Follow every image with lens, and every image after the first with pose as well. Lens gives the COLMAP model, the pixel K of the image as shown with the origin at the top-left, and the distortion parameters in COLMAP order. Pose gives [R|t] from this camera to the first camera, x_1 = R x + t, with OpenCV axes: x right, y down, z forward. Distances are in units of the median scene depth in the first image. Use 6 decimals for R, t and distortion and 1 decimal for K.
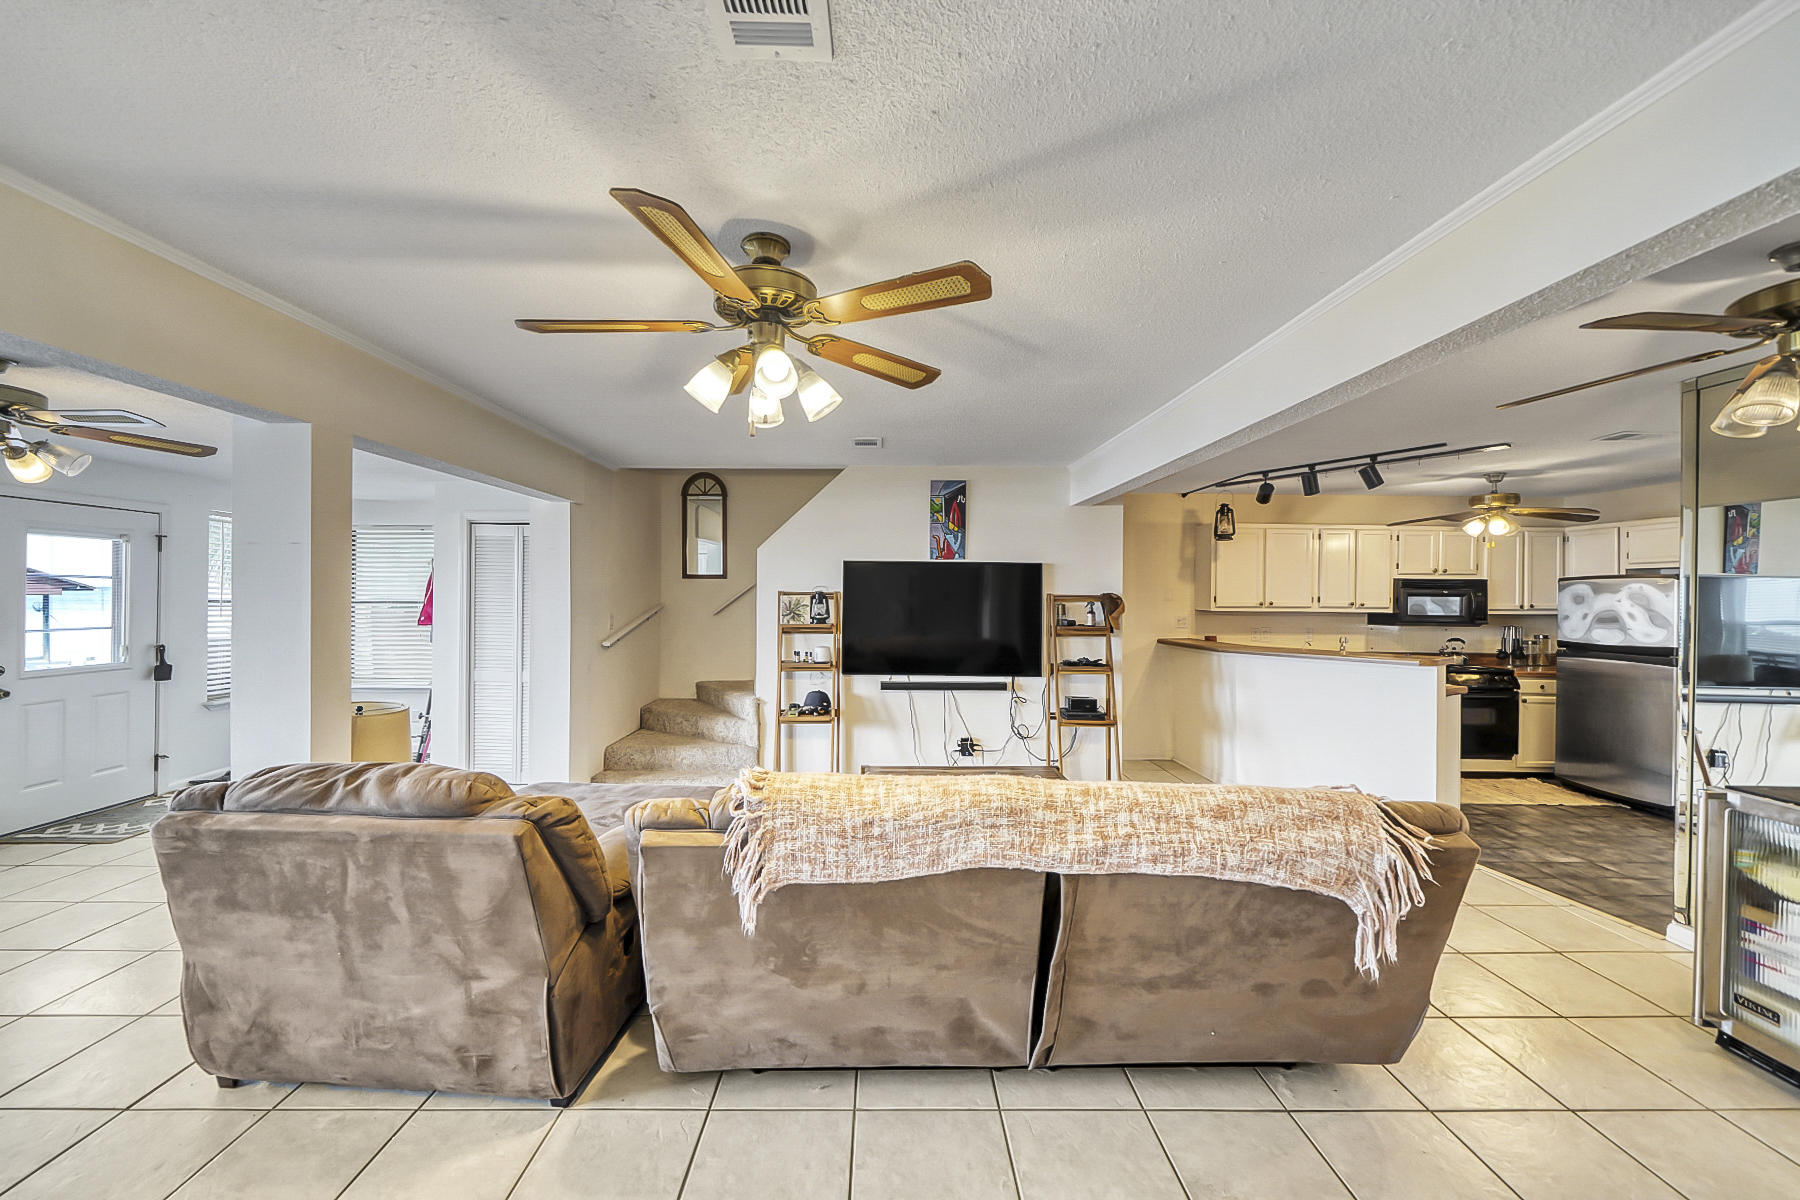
lens RADIAL K [[654.0, 0, 896.5], [0, 654.0, 593.1], [0, 0, 1]] dist [-0.002266, -0.000151]
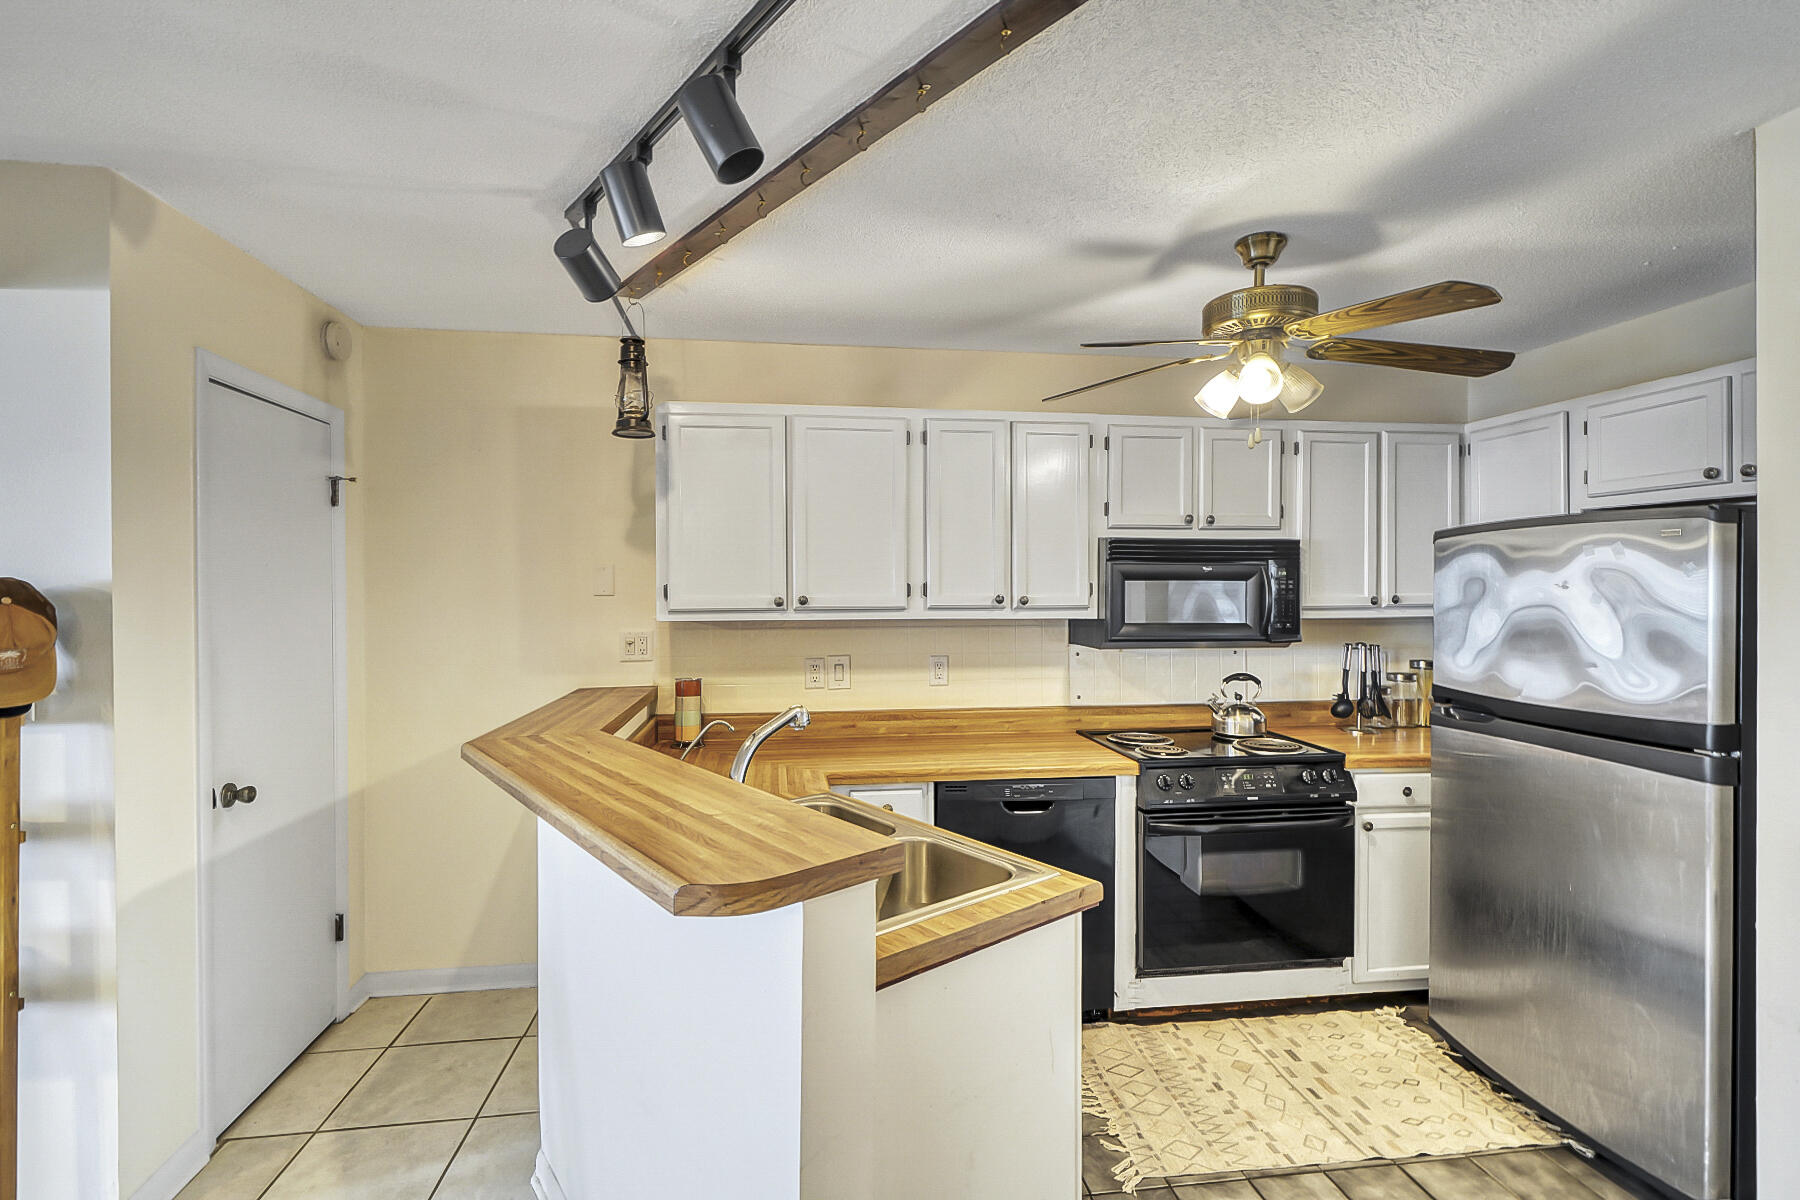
lens RADIAL K [[812.2, 0, 885.2], [0, 812.2, 590.4], [0, 0, 1]] dist [0.001719, -0.000072]
pose [[0.991525, -0.011670, 0.129389, 0.557363], [0.010495, 0.999897, 0.009763, 0.005043], [-0.129489, -0.008323, 0.991546, 0.495699]]
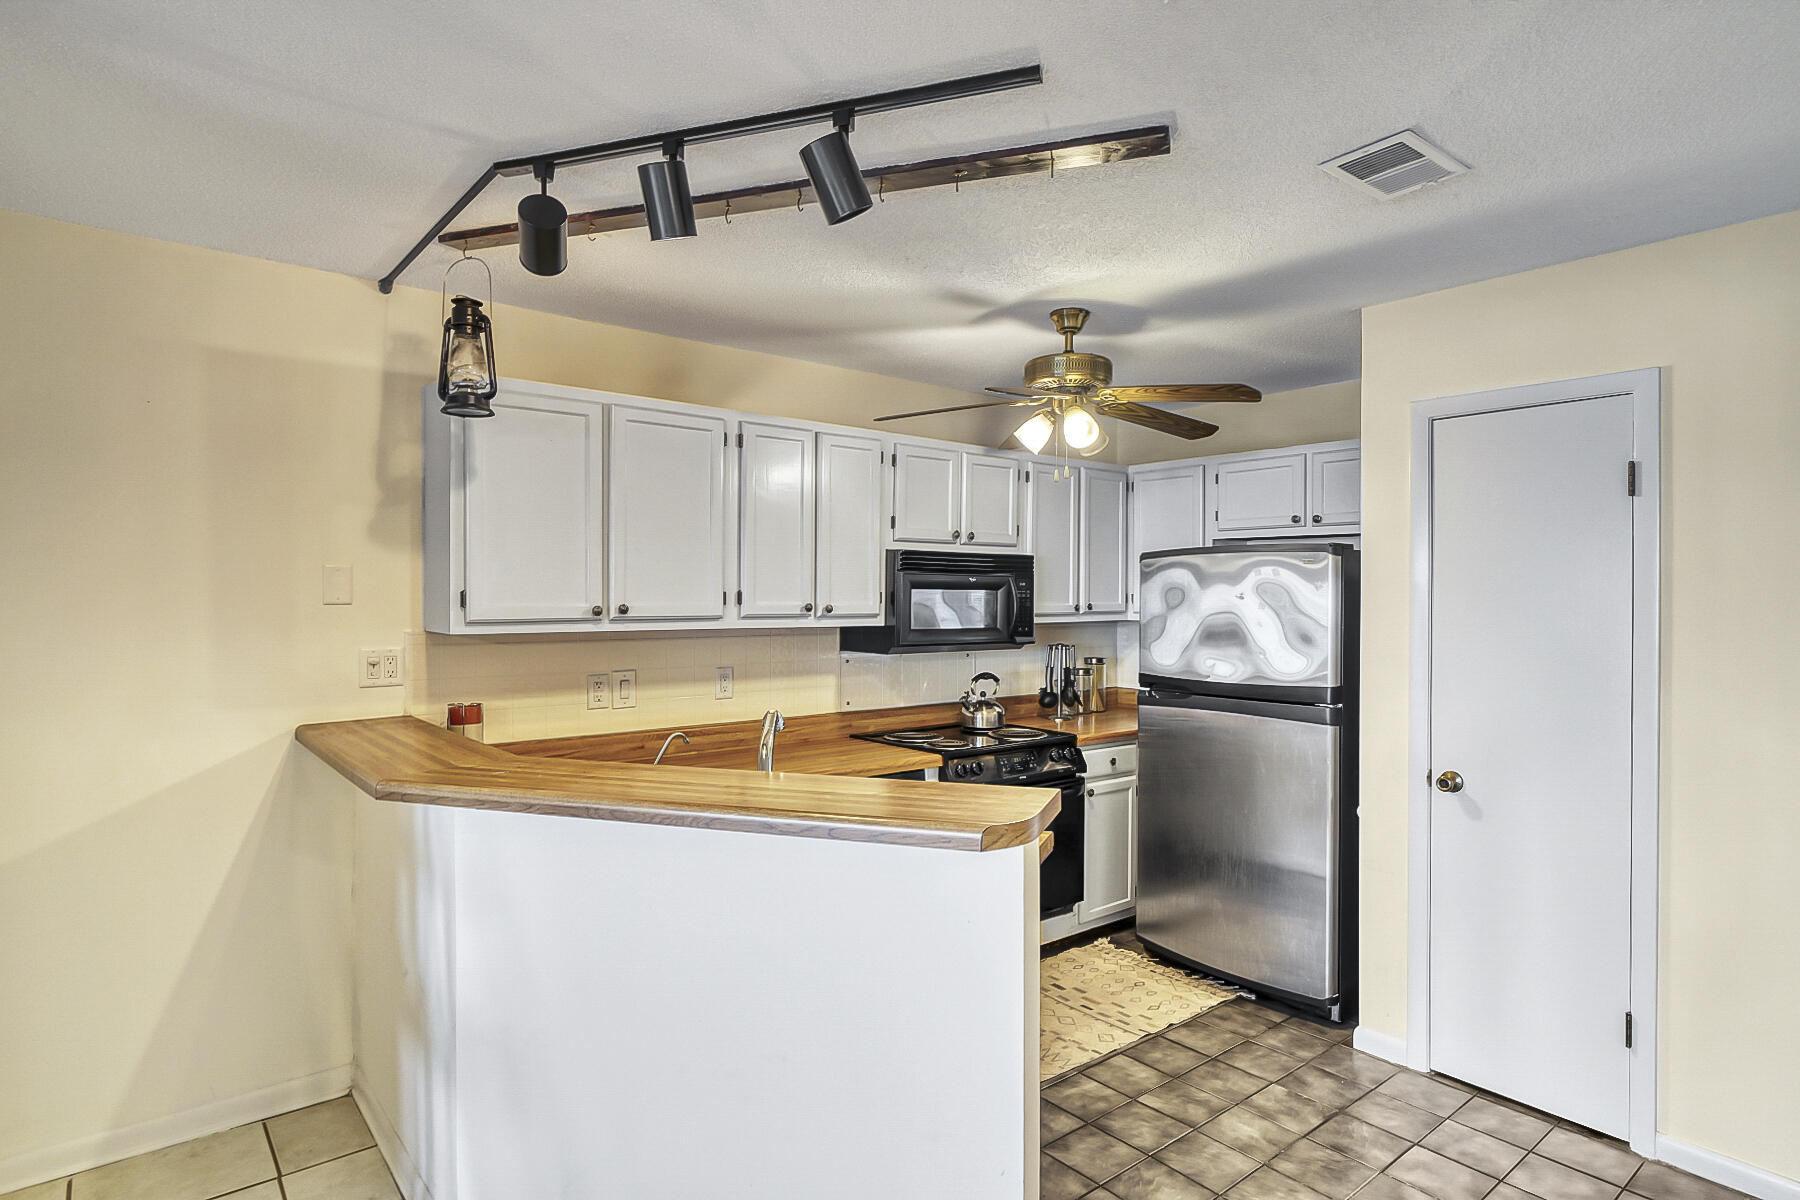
lens RADIAL K [[952.2, 0, 900.0], [0, 952.2, 600.0], [0, 0, 1]] dist [0.000184, -0.000843]
pose [[0.779430, -0.010257, 0.626406, 0.359550], [0.002178, 0.999904, 0.013662, 0.003458], [-0.626486, -0.009285, 0.779377, 0.485964]]
